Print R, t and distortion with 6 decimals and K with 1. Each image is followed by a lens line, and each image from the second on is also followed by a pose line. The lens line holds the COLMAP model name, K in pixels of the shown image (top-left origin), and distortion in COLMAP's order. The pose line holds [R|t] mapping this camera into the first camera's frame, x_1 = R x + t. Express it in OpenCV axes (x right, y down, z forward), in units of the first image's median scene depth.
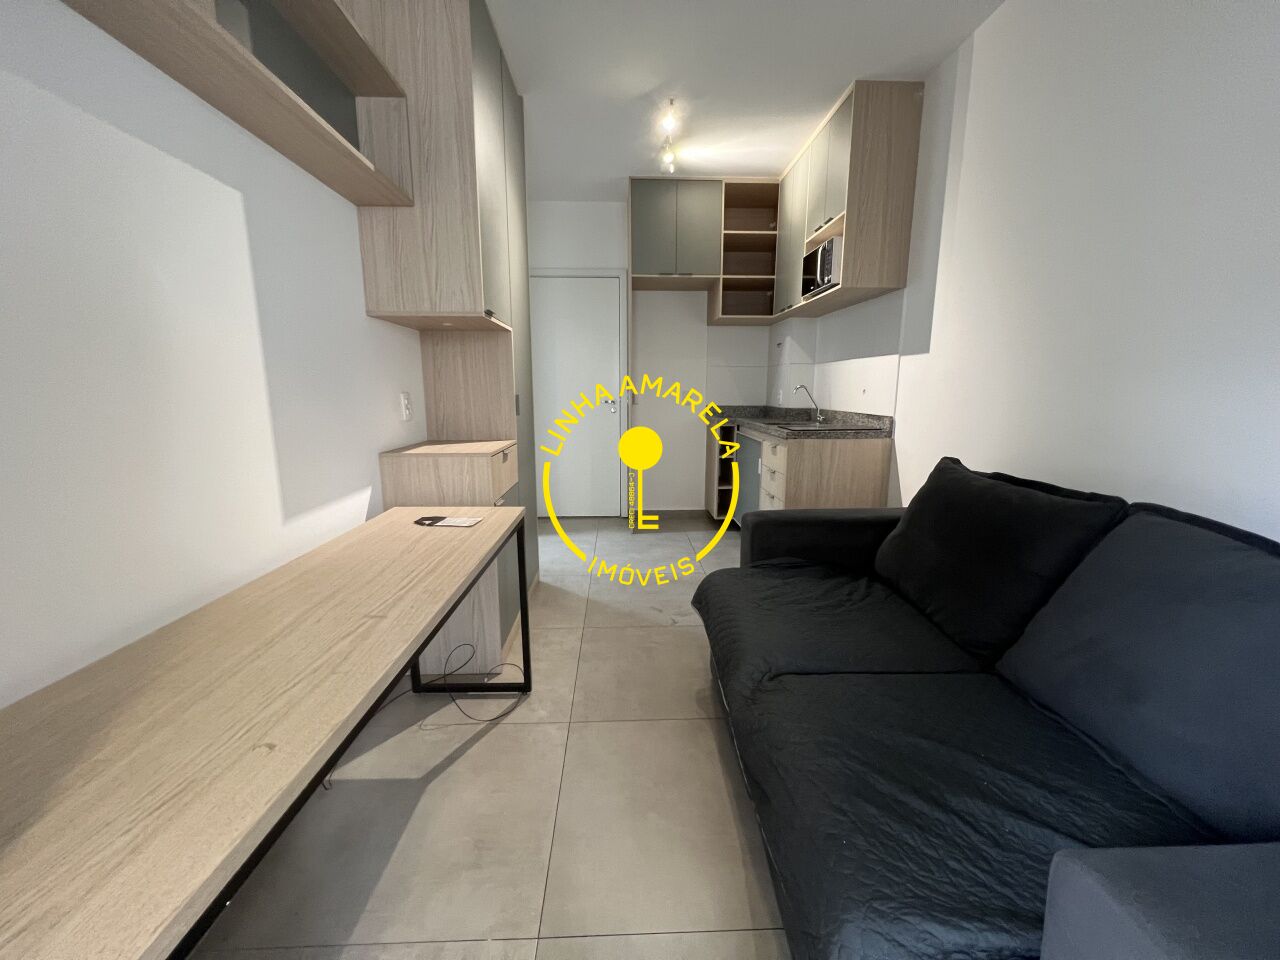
lens RADIAL K [[509.1, 0, 636.0], [0, 509.1, 479.0], [0, 0, 1]] dist [-0.000139, -0.000275]
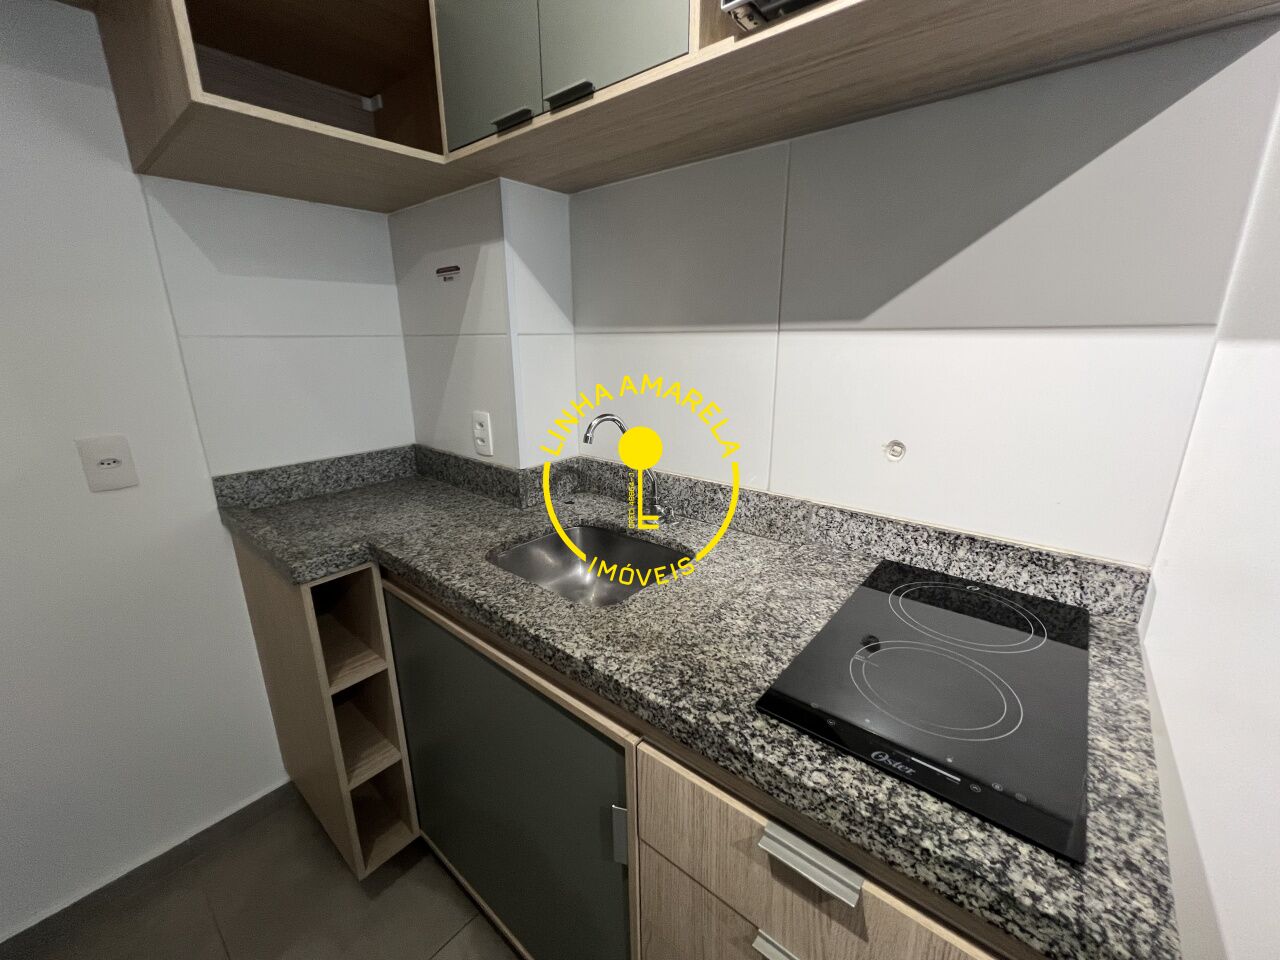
lens RADIAL K [[519.3, 0, 635.7], [0, 519.3, 478.7], [0, 0, 1]] dist [-0.000449, 0.000072]
pose [[0.672303, -0.205493, 0.711183, 0.114495], [0.140423, 0.978658, 0.150033, -0.194121], [-0.726836, -0.001001, 0.686810, 0.794701]]
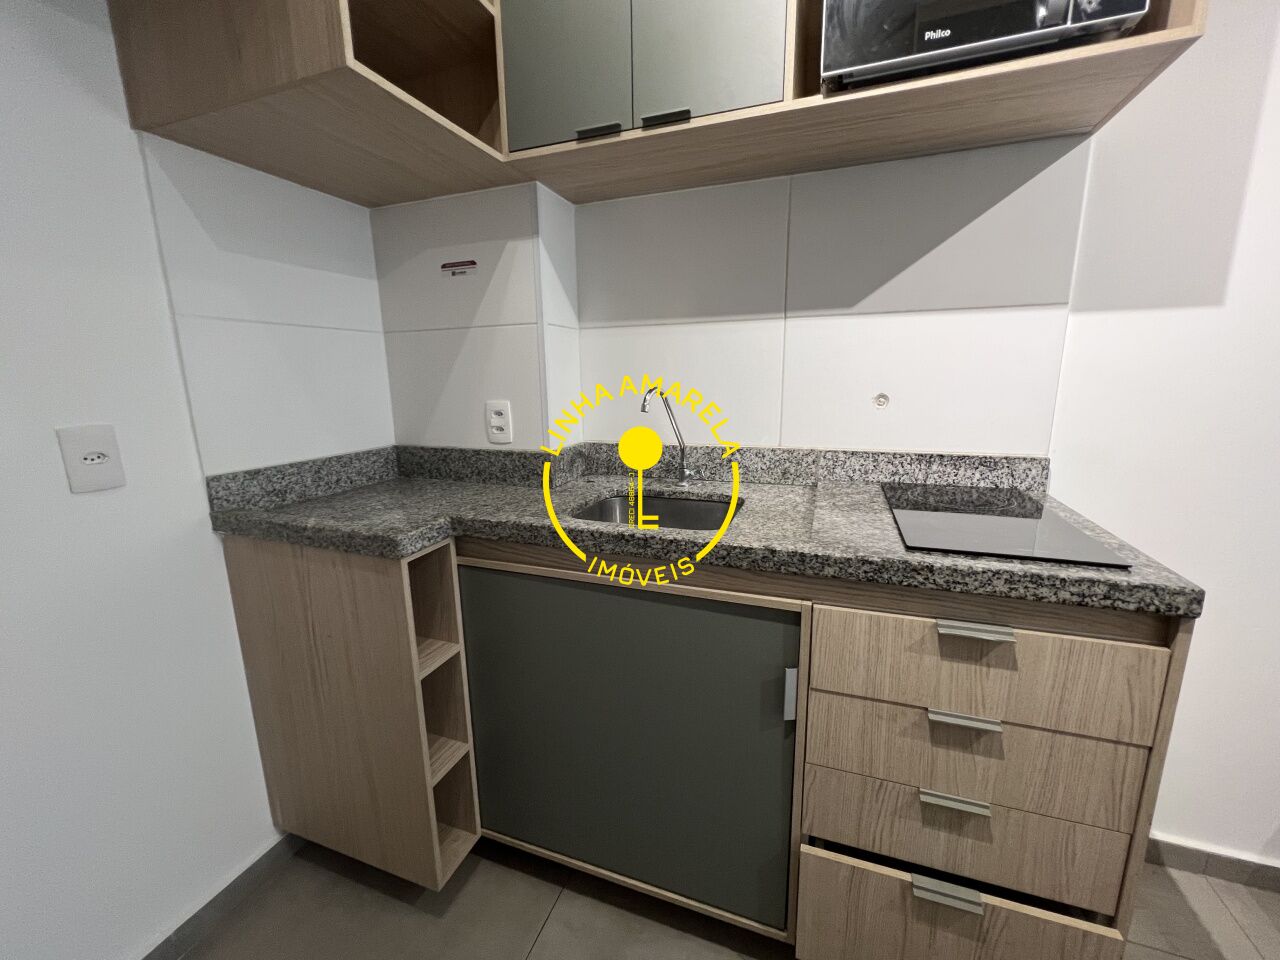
lens RADIAL K [[519.3, 0, 635.7], [0, 519.3, 478.7], [0, 0, 1]] dist [-0.000449, 0.000072]
pose [[0.382768, -0.192716, 0.903521, -0.012399], [0.179964, 0.974819, 0.131683, -0.175693], [-0.906147, 0.112197, 0.407811, 0.894509]]
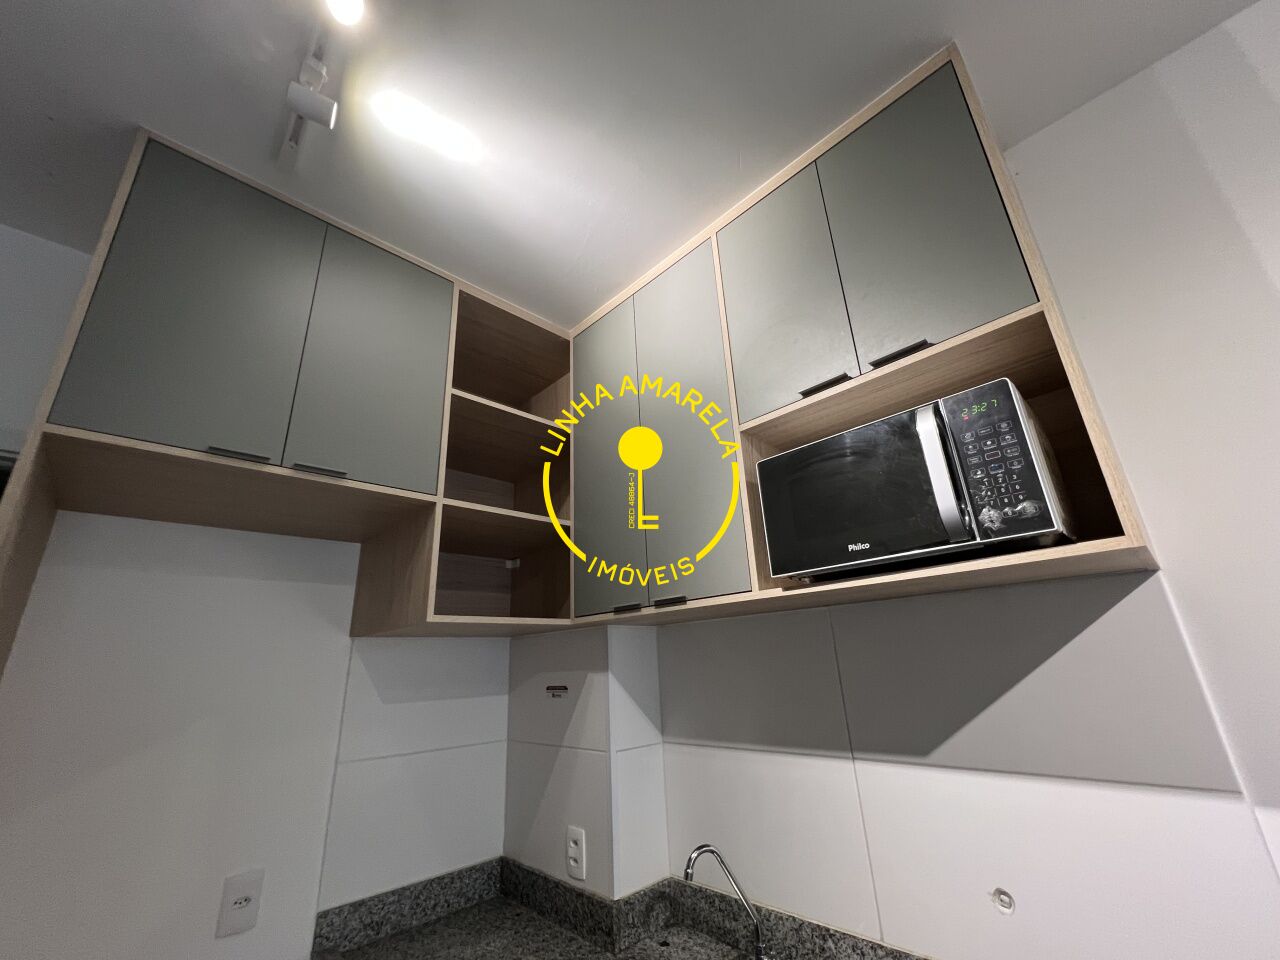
lens RADIAL K [[521.7, 0, 636.5], [0, 521.7, 481.3], [0, 0, 1]] dist [-0.000484, 0.000286]
pose [[0.743574, 0.189165, 0.641338, 0.044642], [0.163457, 0.878623, -0.448667, -0.249176], [-0.648367, 0.438449, 0.622401, 0.742201]]
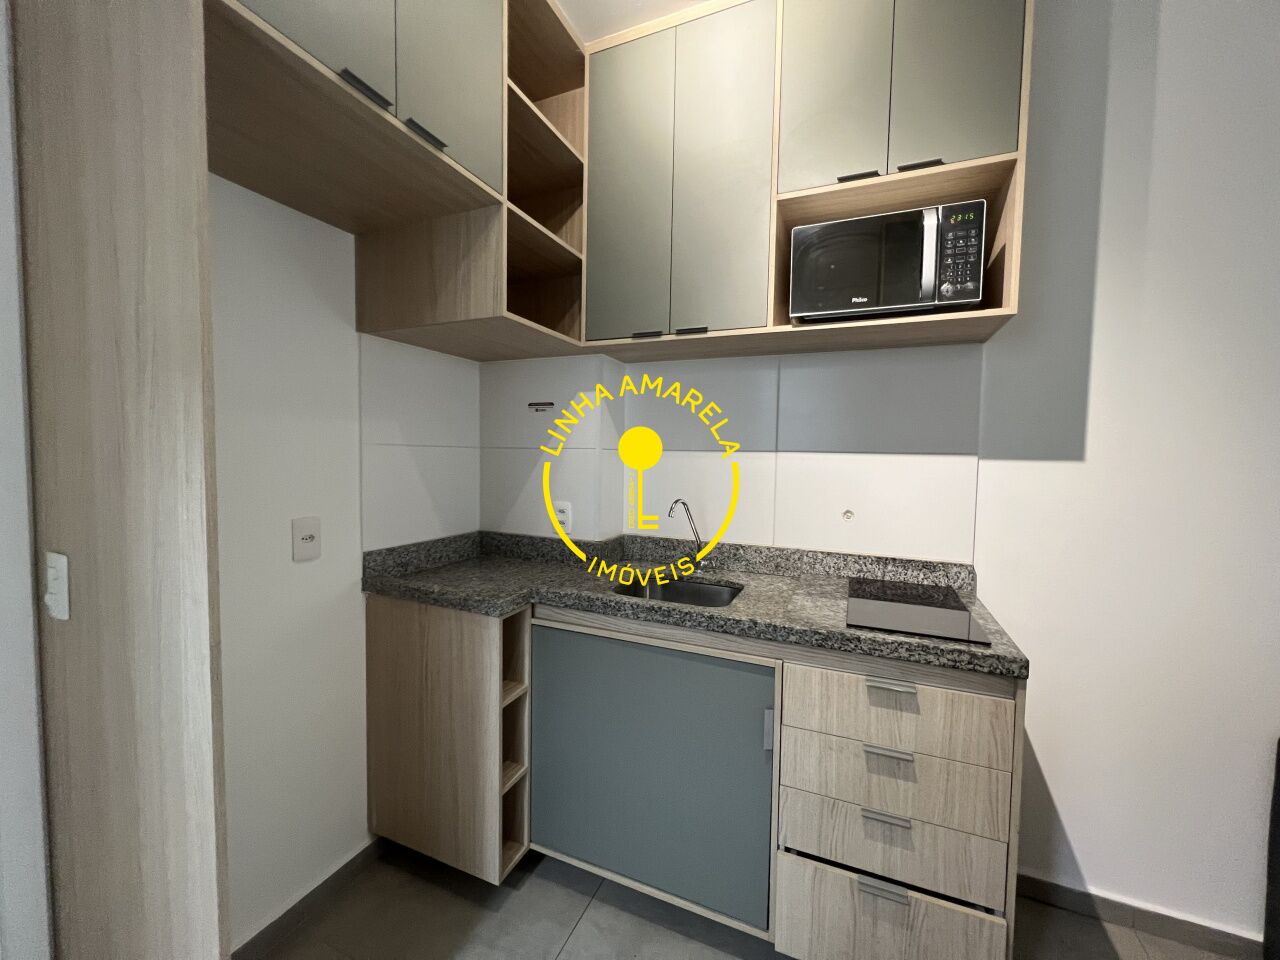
lens RADIAL K [[509.1, 0, 636.0], [0, 509.1, 479.0], [0, 0, 1]] dist [-0.000139, -0.000275]
pose [[0.431723, -0.038242, 0.901195, -0.123141], [0.143075, 0.989355, -0.026557, -0.199710], [-0.890587, 0.140404, 0.432599, 0.846567]]
